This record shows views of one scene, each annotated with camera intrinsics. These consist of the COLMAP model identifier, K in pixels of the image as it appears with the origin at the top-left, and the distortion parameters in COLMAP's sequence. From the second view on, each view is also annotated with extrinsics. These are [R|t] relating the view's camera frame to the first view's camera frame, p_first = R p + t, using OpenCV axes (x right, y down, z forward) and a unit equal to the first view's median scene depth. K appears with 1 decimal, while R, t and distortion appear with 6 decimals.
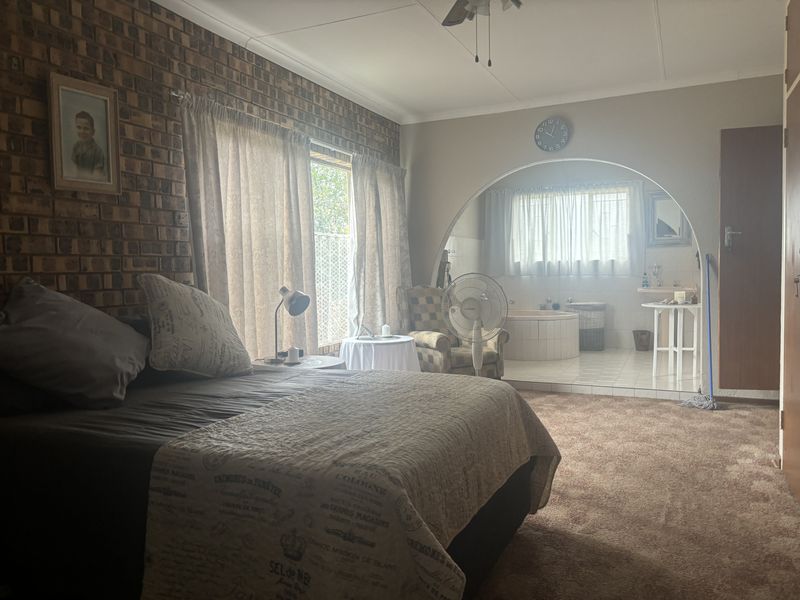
lens RADIAL K [[604.9, 0, 400.5], [0, 604.9, 296.8], [0, 0, 1]] dist [0.031833, -0.015875]
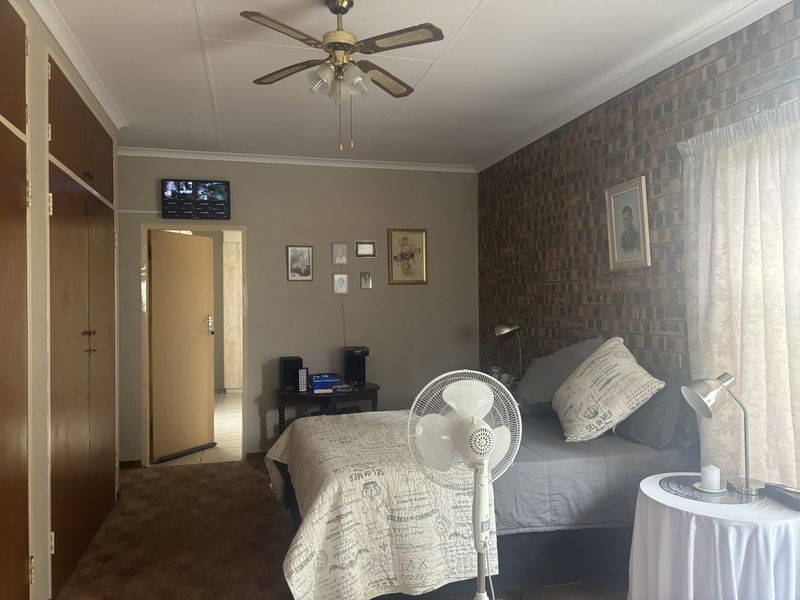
lens RADIAL K [[604.9, 0, 399.1], [0, 604.9, 302.2], [0, 0, 1]] dist [0.031833, -0.015875]
pose [[-0.757401, 0.026106, -0.652428, 0.615311], [0.000995, 0.999245, 0.038829, -0.142877], [0.652949, 0.028760, -0.756856, 1.531512]]
